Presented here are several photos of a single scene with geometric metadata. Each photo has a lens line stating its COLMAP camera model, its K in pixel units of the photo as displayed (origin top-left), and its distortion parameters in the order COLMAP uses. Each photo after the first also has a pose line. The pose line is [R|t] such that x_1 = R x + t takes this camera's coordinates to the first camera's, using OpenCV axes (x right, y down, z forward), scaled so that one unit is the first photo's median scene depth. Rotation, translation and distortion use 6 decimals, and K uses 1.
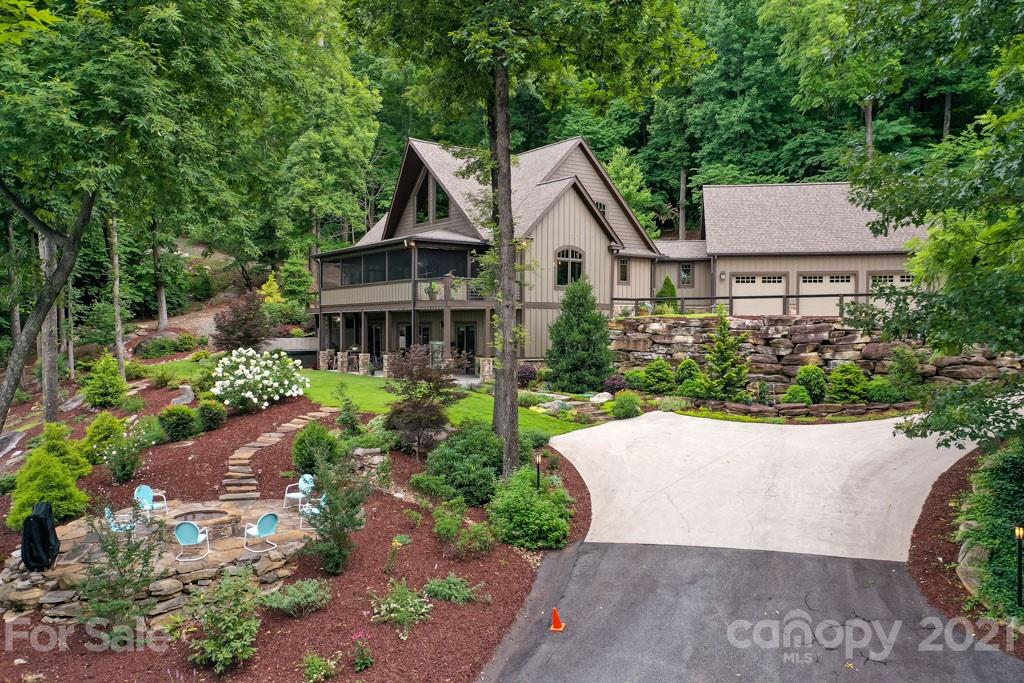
lens RADIAL K [[805.8, 0, 518.2], [0, 805.8, 314.7], [0, 0, 1]] dist [0.000116, 0.003609]
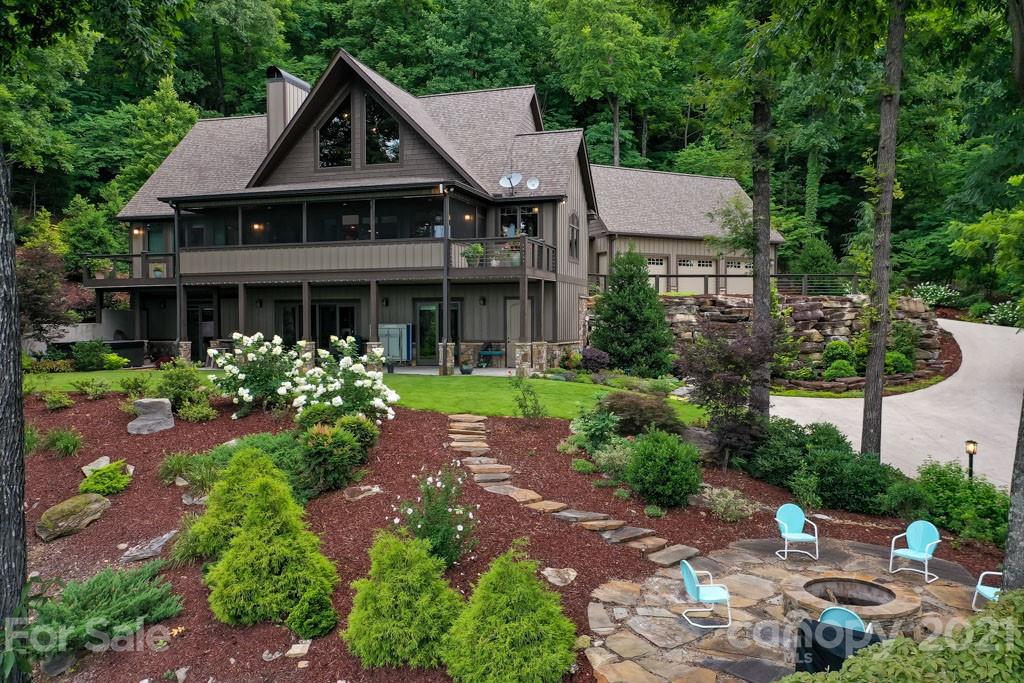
lens RADIAL K [[805.8, 0, 518.2], [0, 805.8, 314.7], [0, 0, 1]] dist [0.000116, 0.003609]
pose [[0.803062, -0.000699, 0.595895, -0.519005], [-0.003826, 0.999973, 0.006329, 0.021239], [-0.595883, -0.007362, 0.803037, 0.359178]]
